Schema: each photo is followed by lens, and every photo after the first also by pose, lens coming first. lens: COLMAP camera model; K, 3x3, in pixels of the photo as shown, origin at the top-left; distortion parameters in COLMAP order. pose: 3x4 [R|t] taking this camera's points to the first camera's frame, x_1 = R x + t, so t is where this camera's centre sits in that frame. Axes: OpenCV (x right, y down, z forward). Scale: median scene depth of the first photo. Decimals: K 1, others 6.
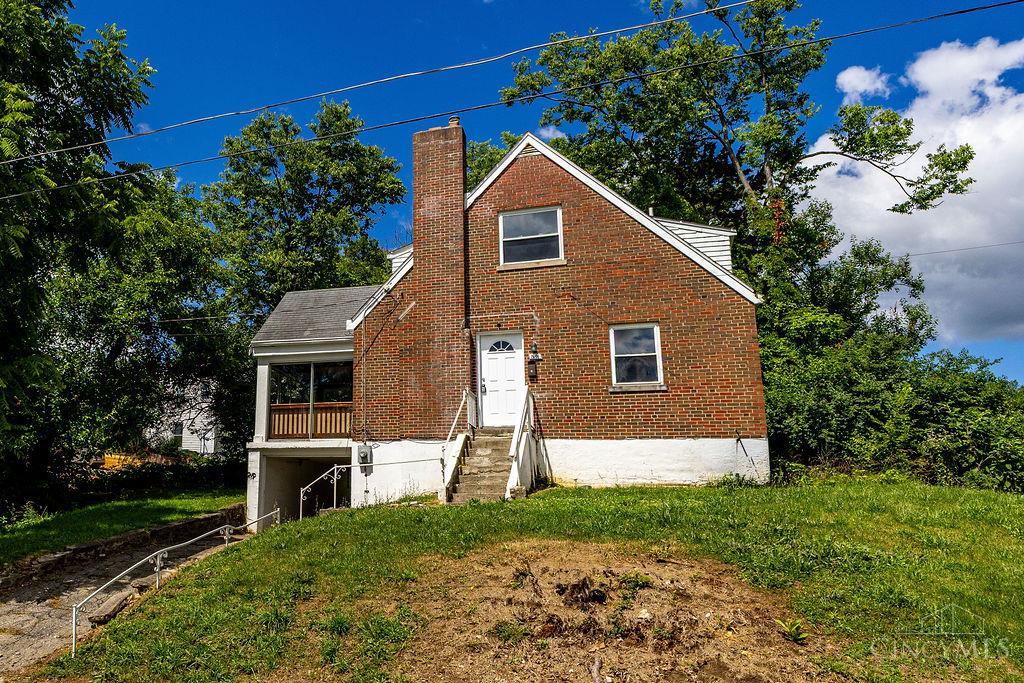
lens RADIAL K [[777.7, 0, 298.4], [0, 777.7, 335.6], [0, 0, 1]] dist [-0.008797, 0.002367]
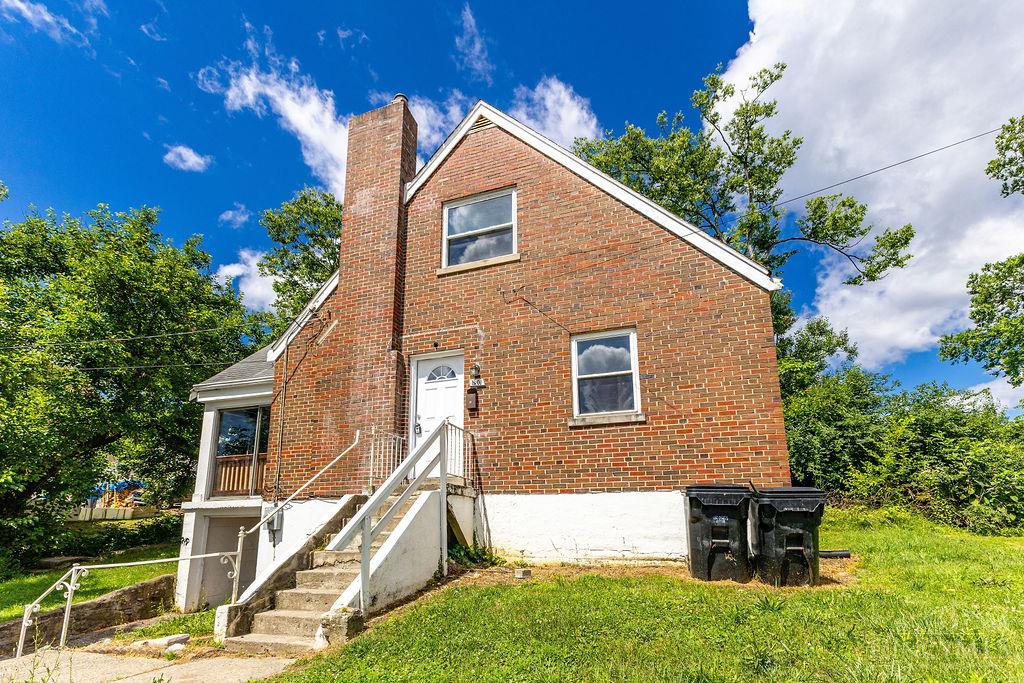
lens RADIAL K [[466.1, 0, 500.5], [0, 466.1, 433.7], [0, 0, 1]] dist [0.011976, 0.000160]
pose [[0.996560, -0.027726, 0.078093, 0.270540], [0.023740, 0.998390, 0.051514, 0.049247], [-0.079396, -0.049483, 0.995614, 0.514128]]
